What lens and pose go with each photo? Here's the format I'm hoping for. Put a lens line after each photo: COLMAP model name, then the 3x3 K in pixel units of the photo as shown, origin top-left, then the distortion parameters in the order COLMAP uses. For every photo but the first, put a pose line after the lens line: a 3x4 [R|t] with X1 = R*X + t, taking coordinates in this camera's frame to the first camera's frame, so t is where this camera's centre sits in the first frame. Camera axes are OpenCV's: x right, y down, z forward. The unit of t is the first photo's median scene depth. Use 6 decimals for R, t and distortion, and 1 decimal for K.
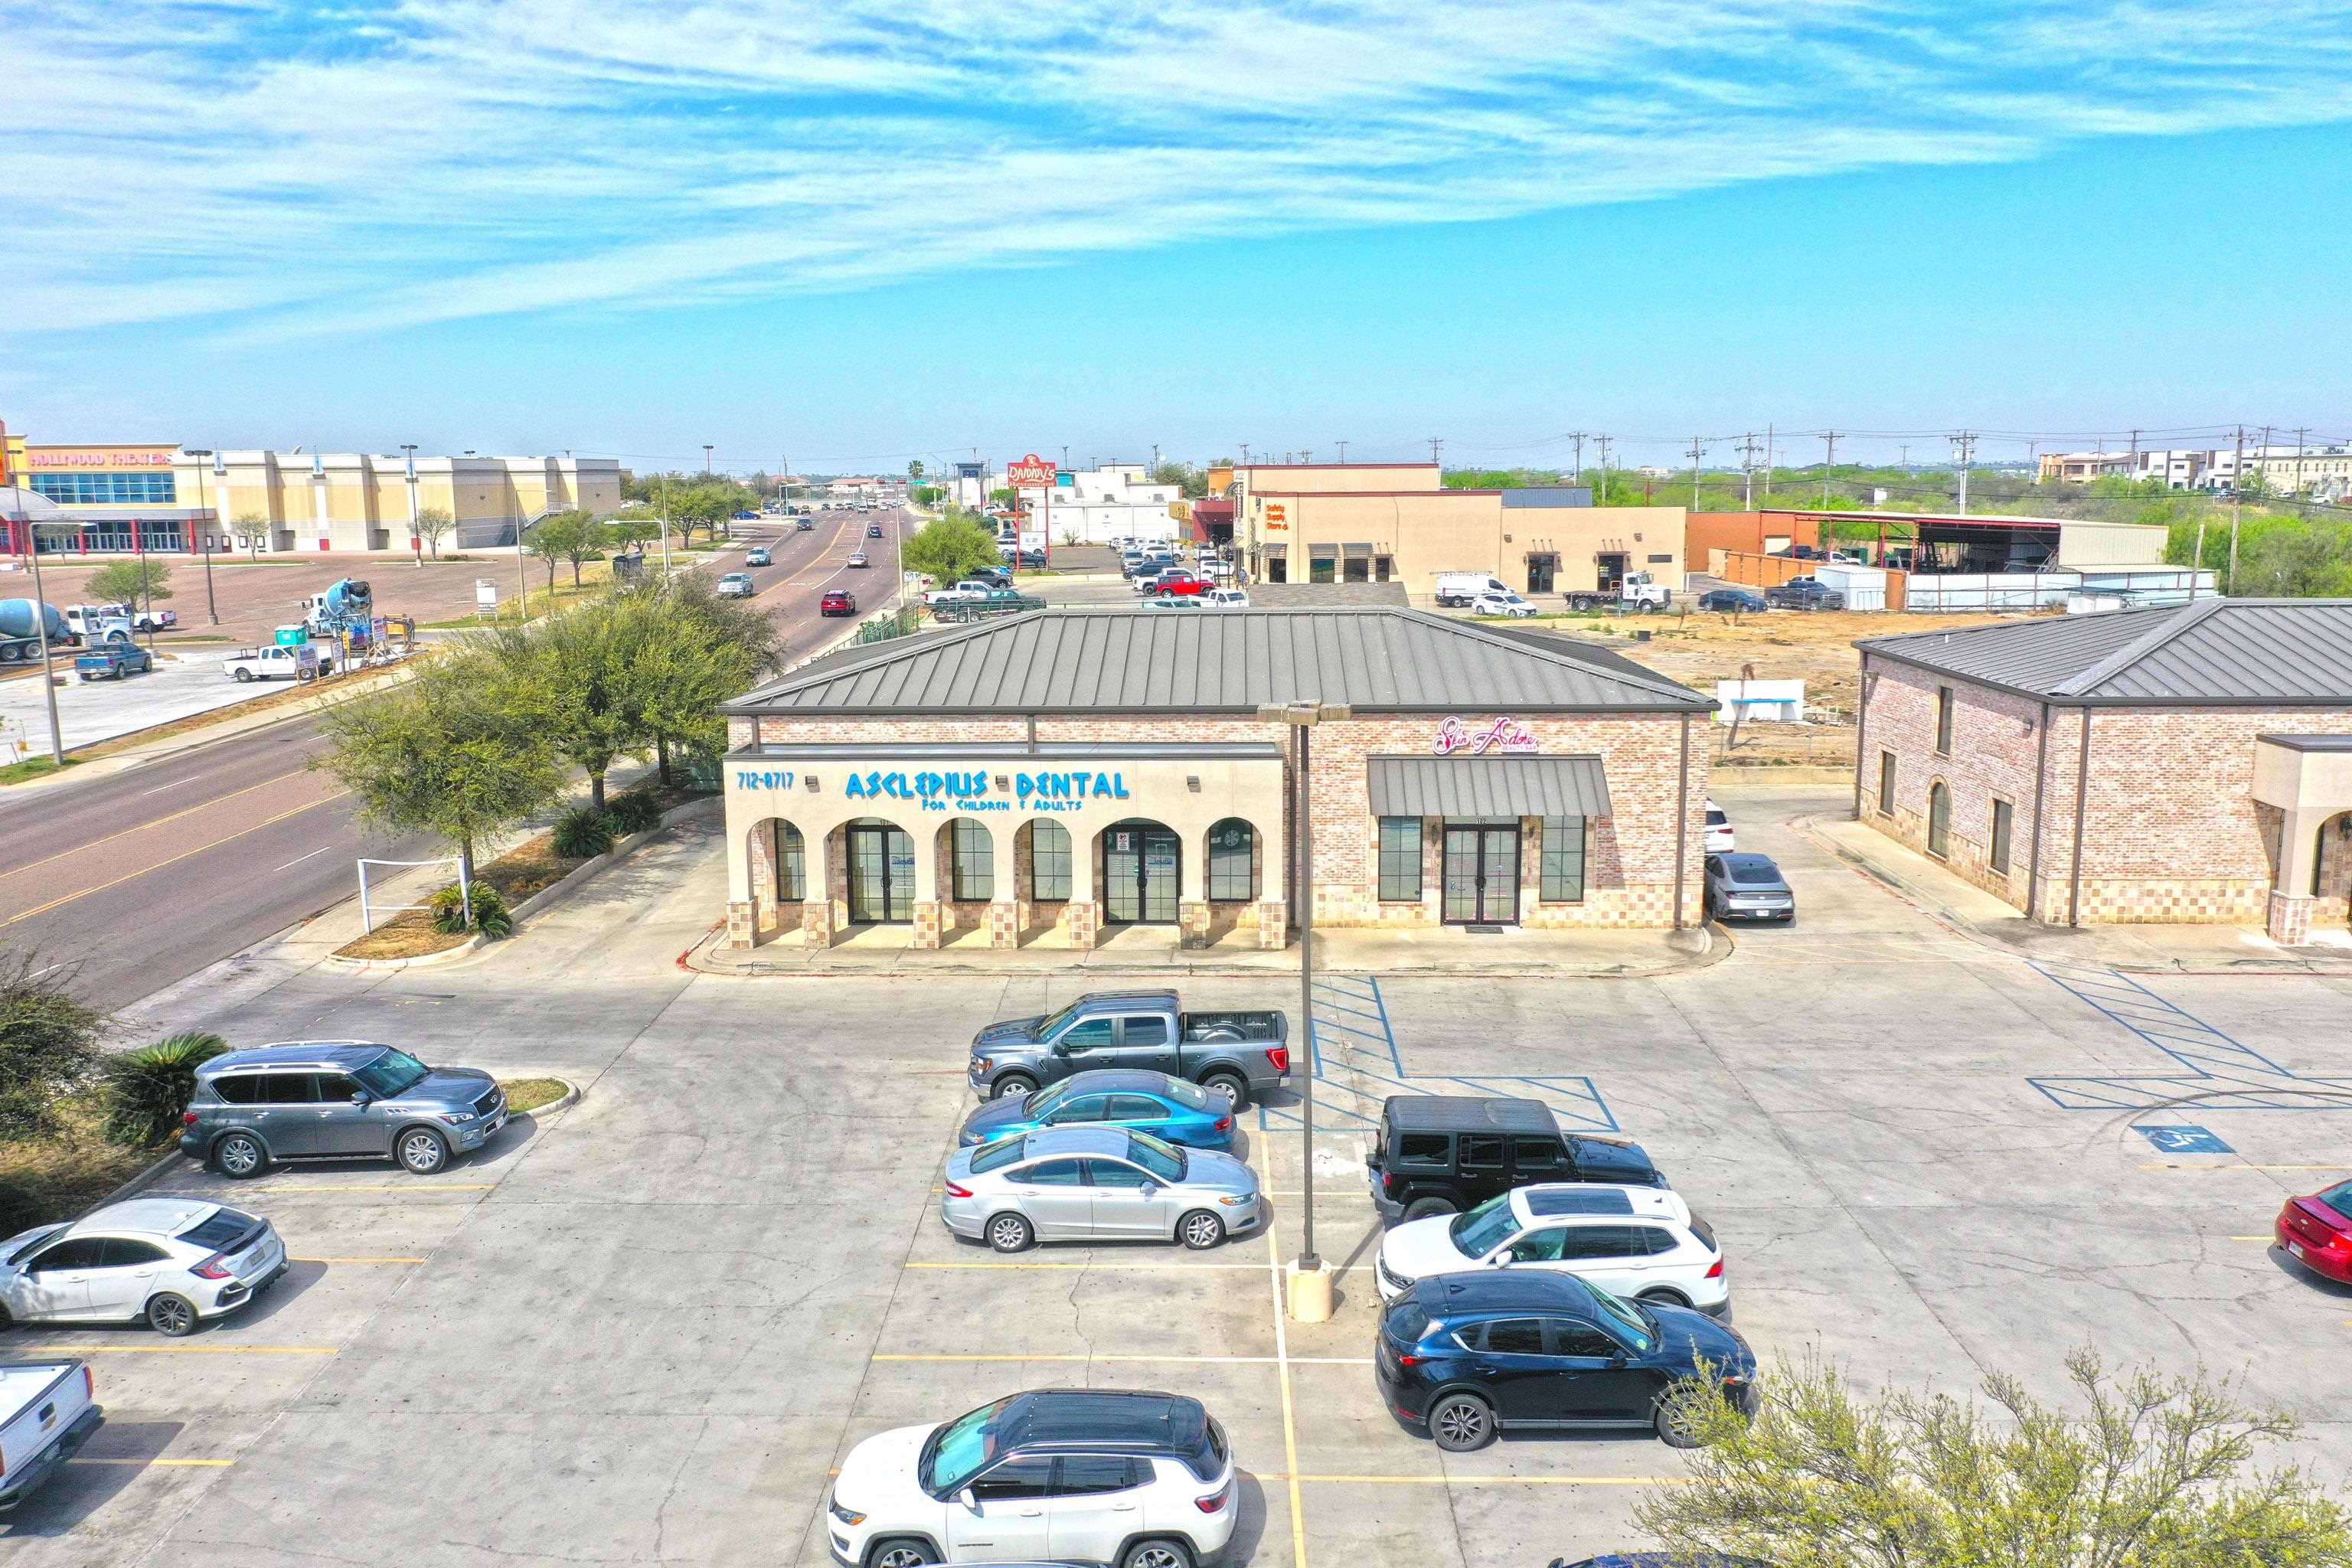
lens RADIAL K [[1830.2, 0, 1167.2], [0, 1830.2, 784.1], [0, 0, 1]] dist [-0.004484, 0.002412]
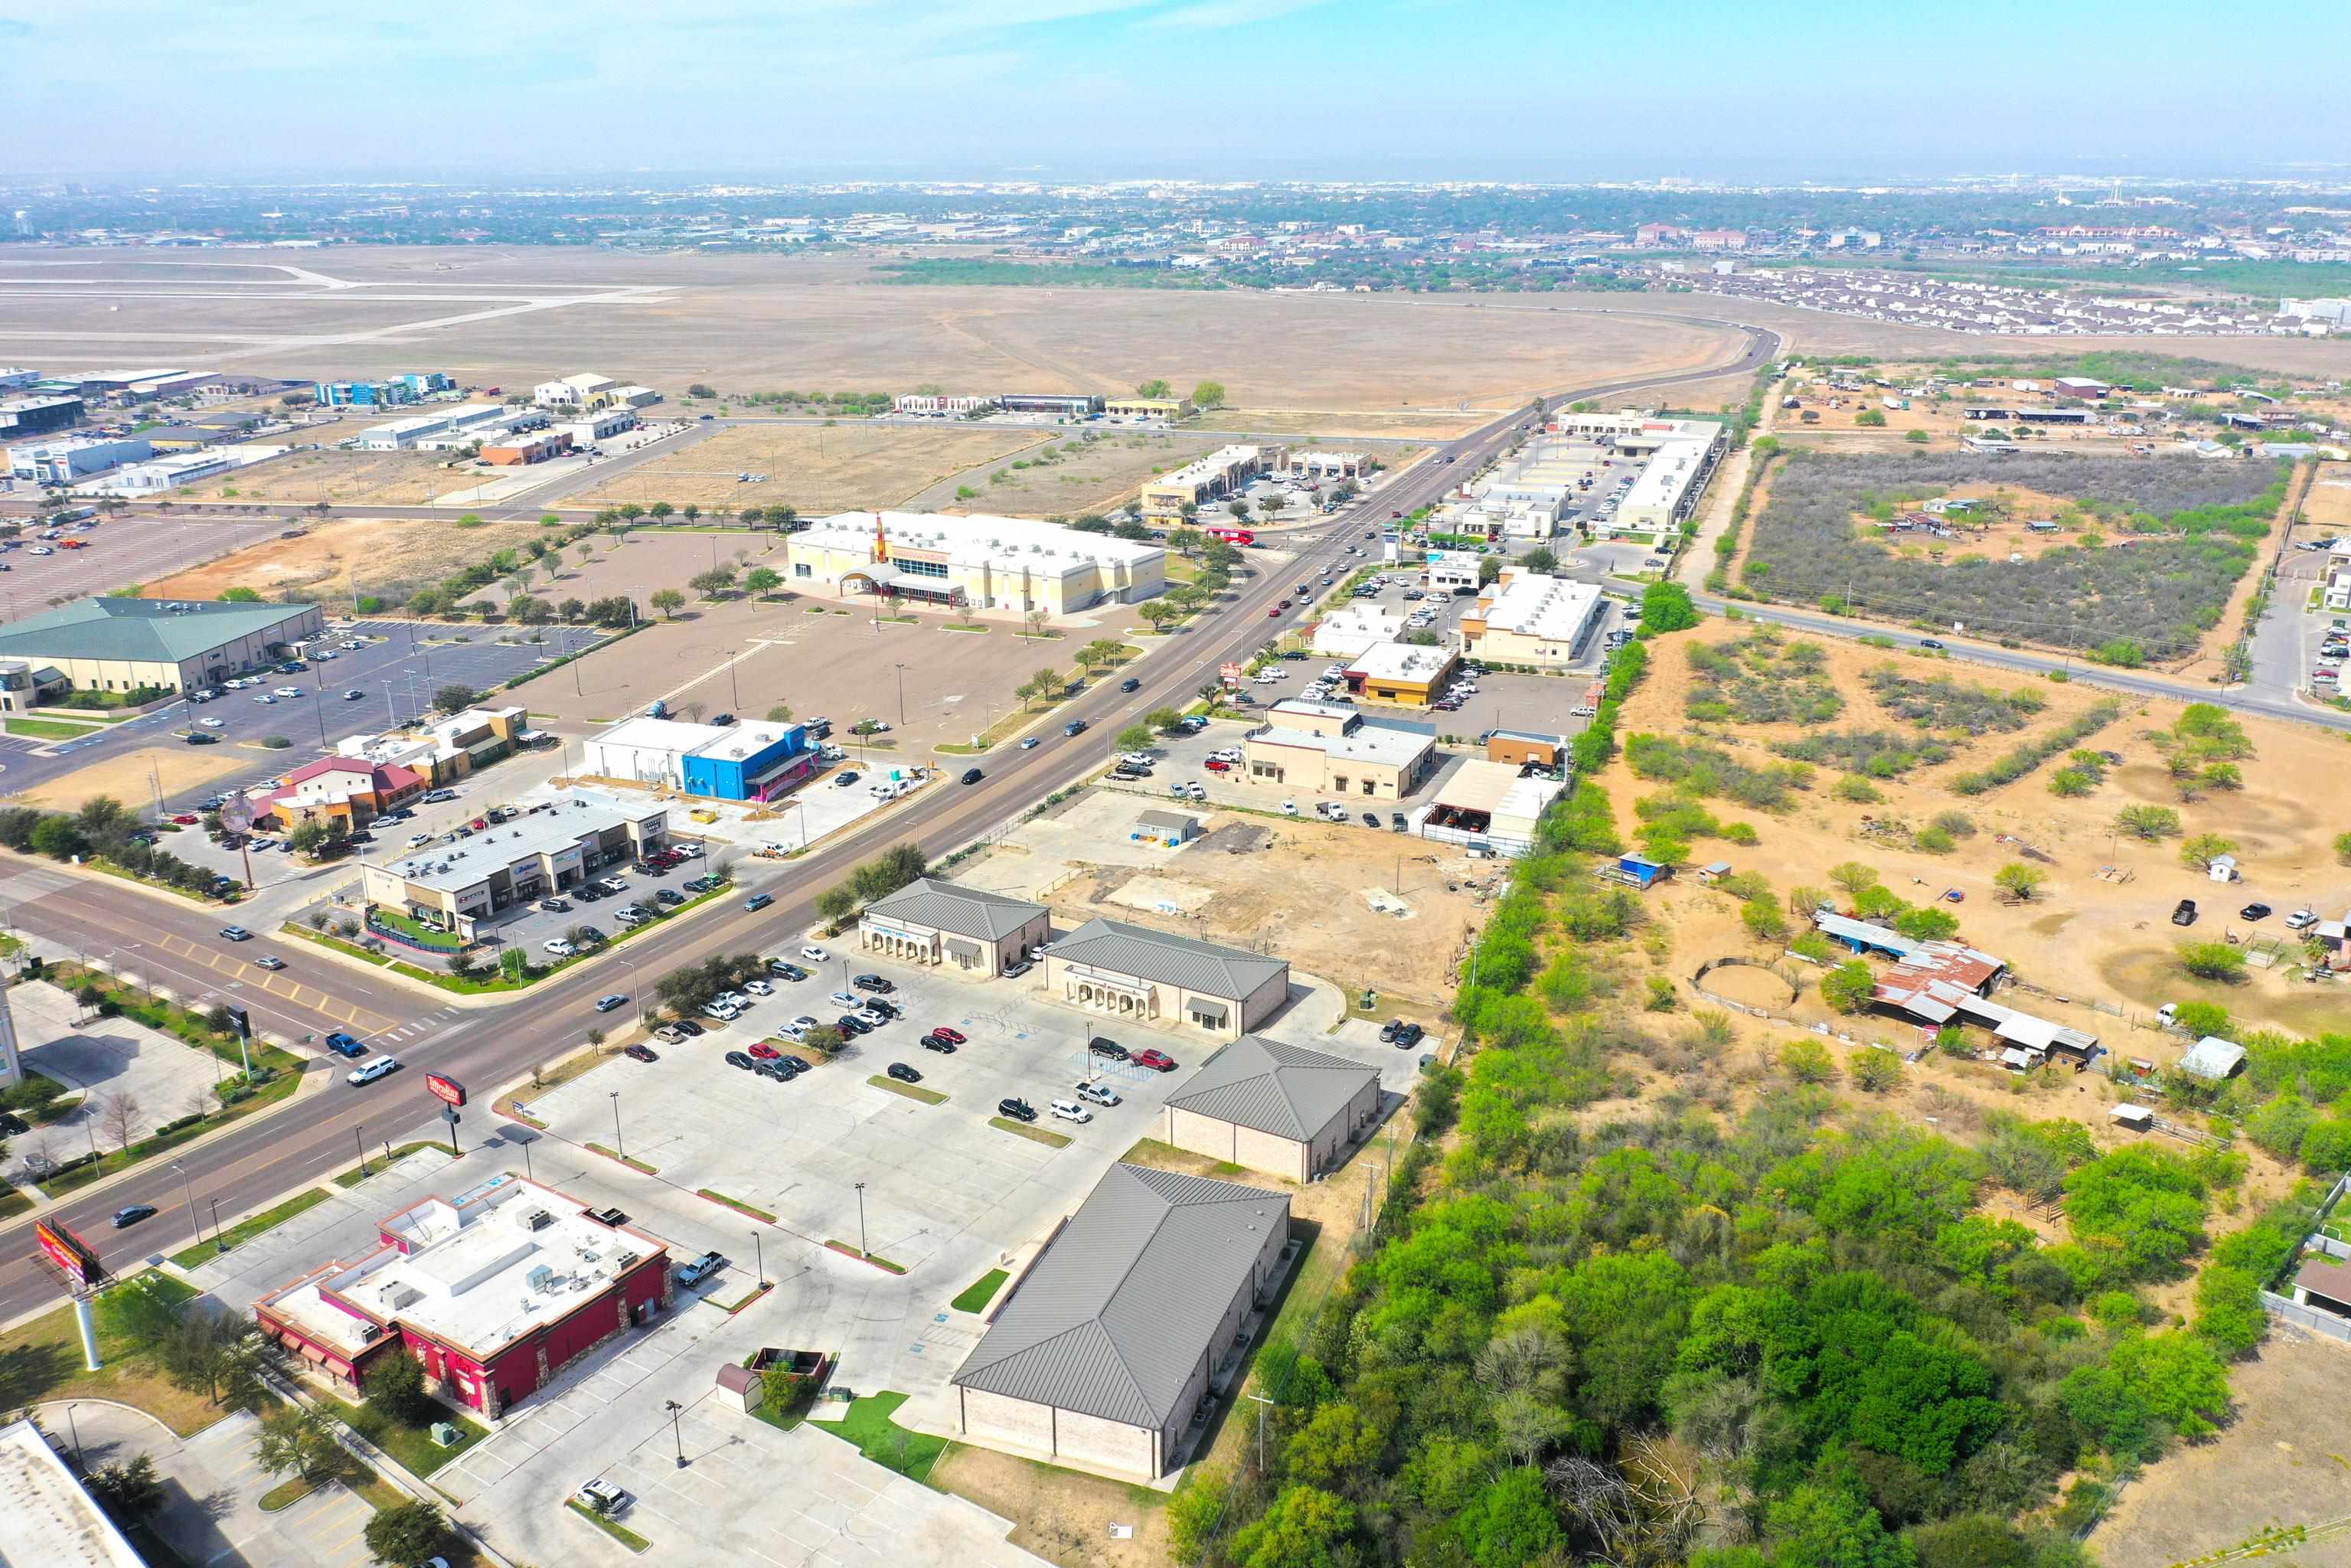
lens RADIAL K [[1782.8, 0, 1119.0], [0, 1782.8, 783.7], [0, 0, 1]] dist [-0.008733, -0.002268]
pose [[0.872624, 0.151423, -0.464325, 3.217483], [-0.074969, 0.980985, 0.179021, -1.589470], [0.482604, -0.121408, 0.867383, -3.713473]]
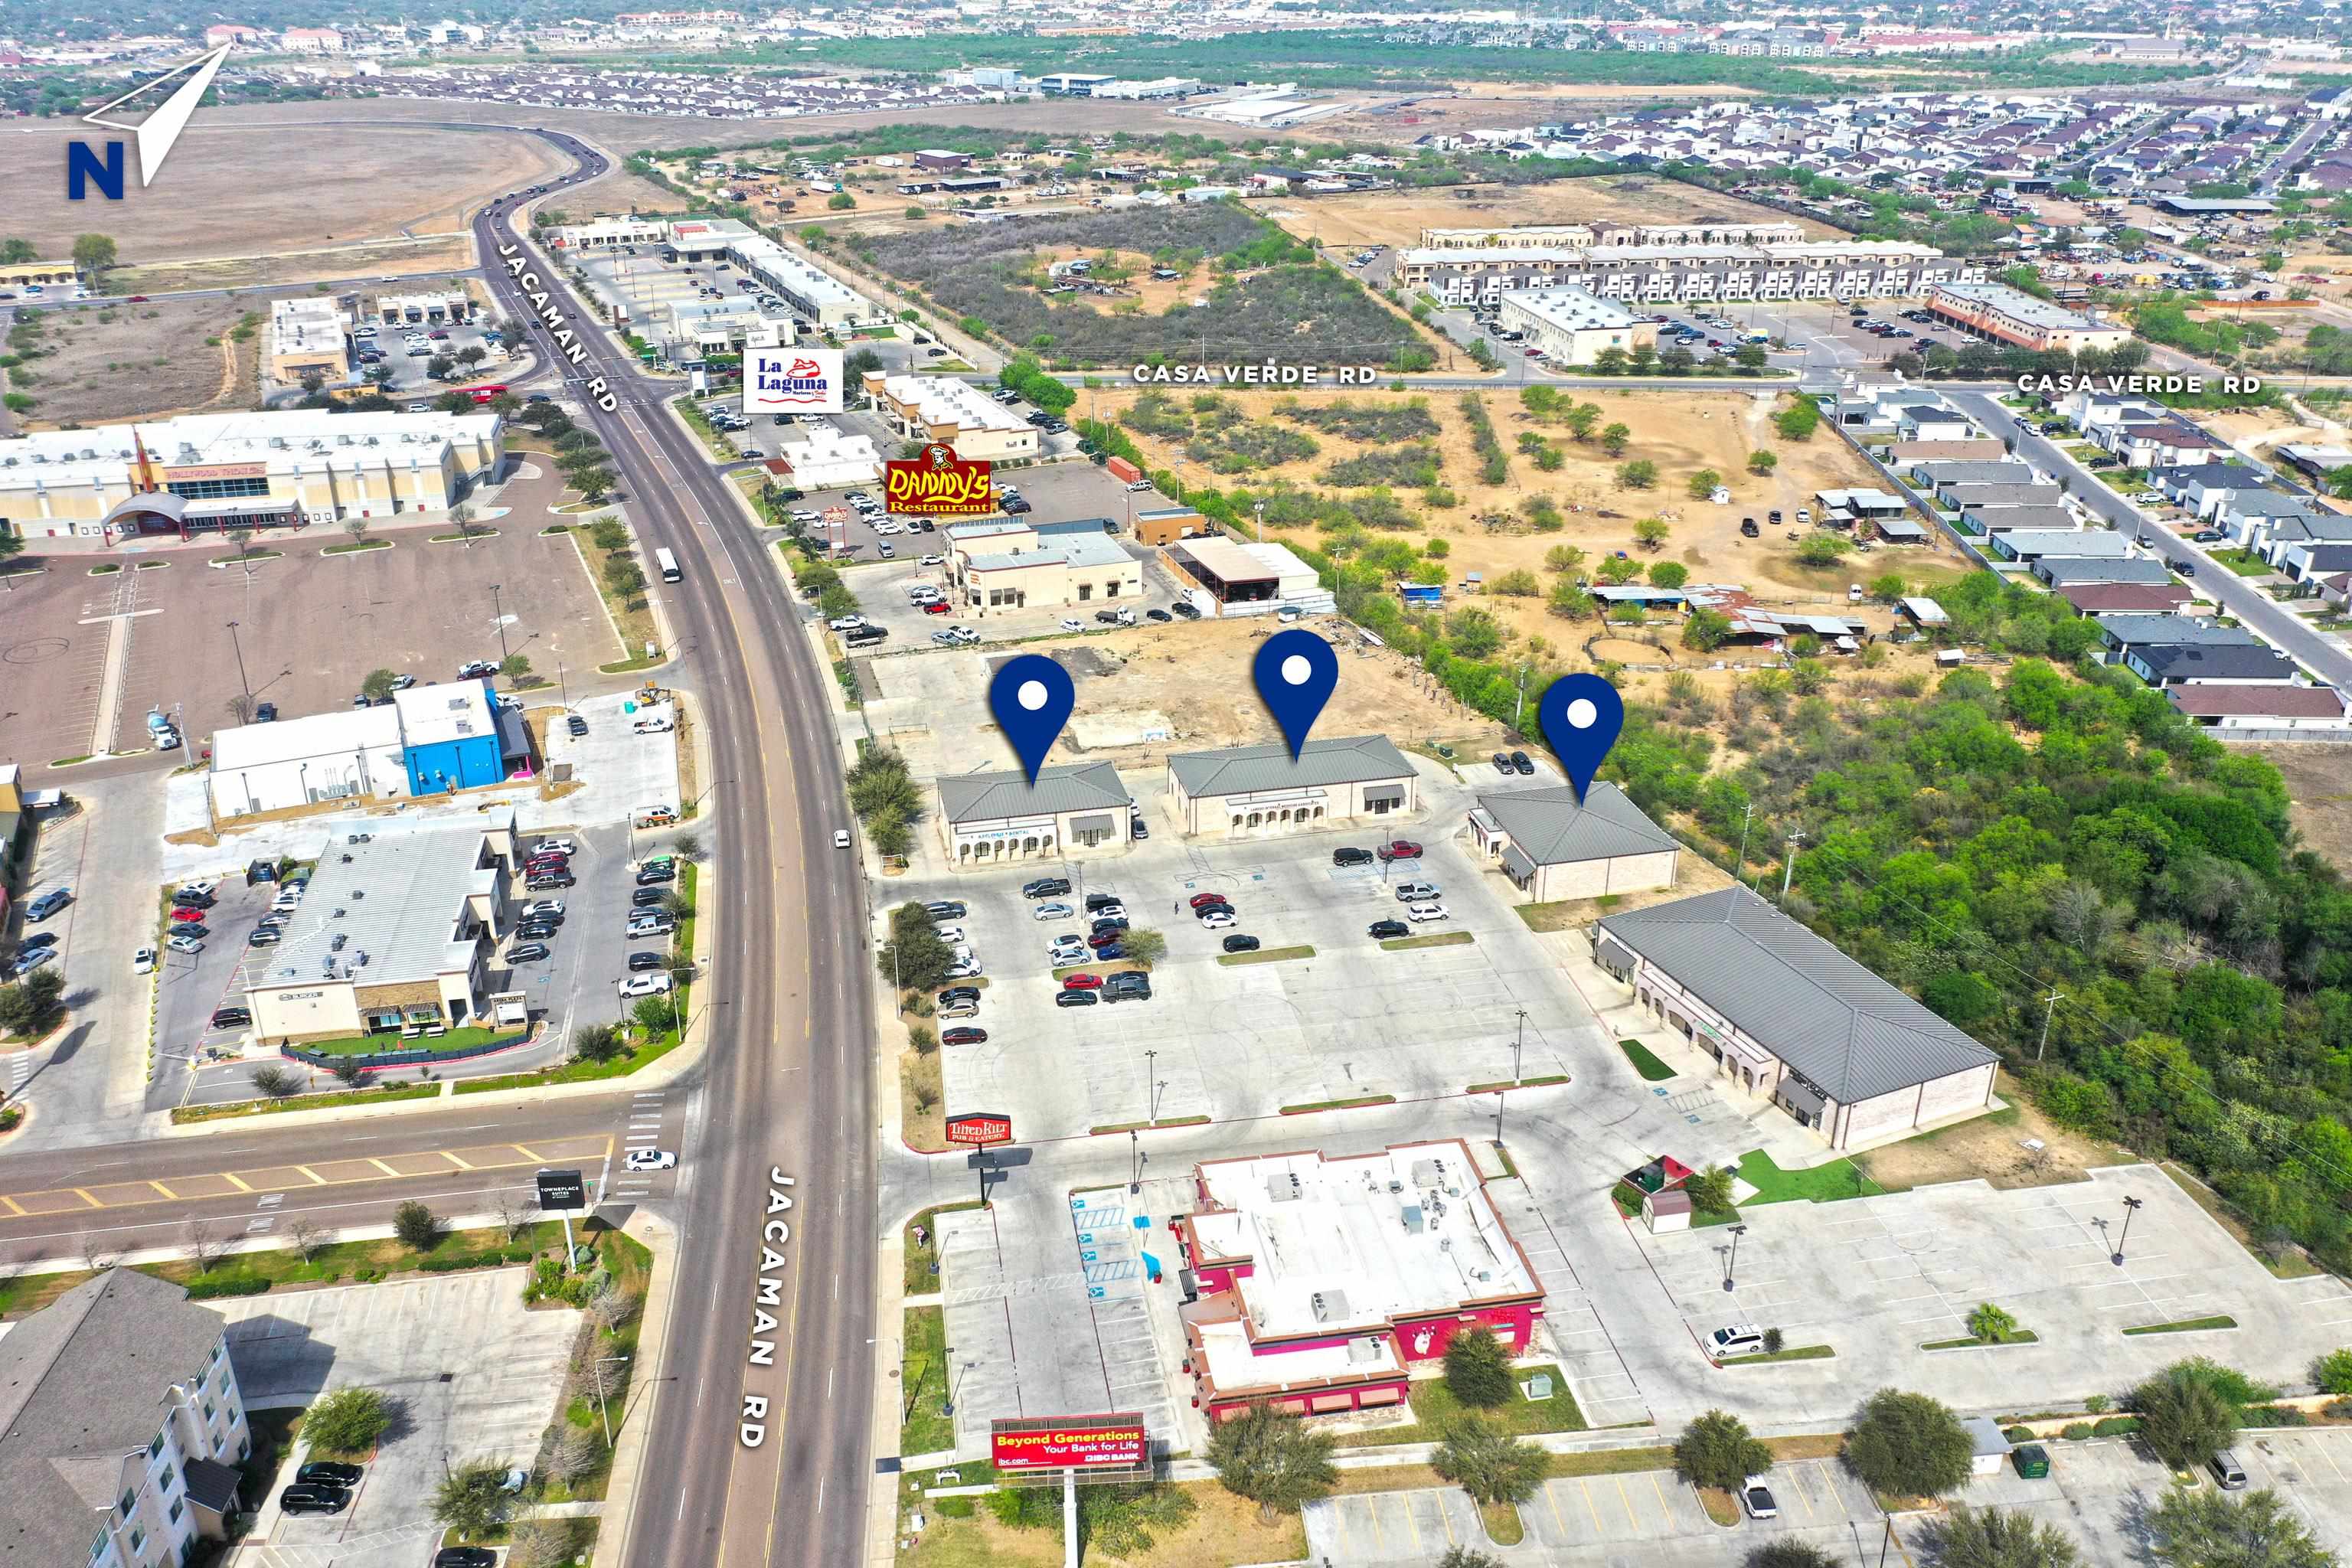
lens RADIAL K [[1841.6, 0, 1085.9], [0, 1841.6, 782.5], [0, 0, 1]] dist [-0.004564, -0.001118]
pose [[0.975294, -0.105996, 0.193823, -0.889023], [0.053841, 0.964967, 0.256788, -1.515387], [-0.214251, -0.240008, 0.946833, -4.147847]]
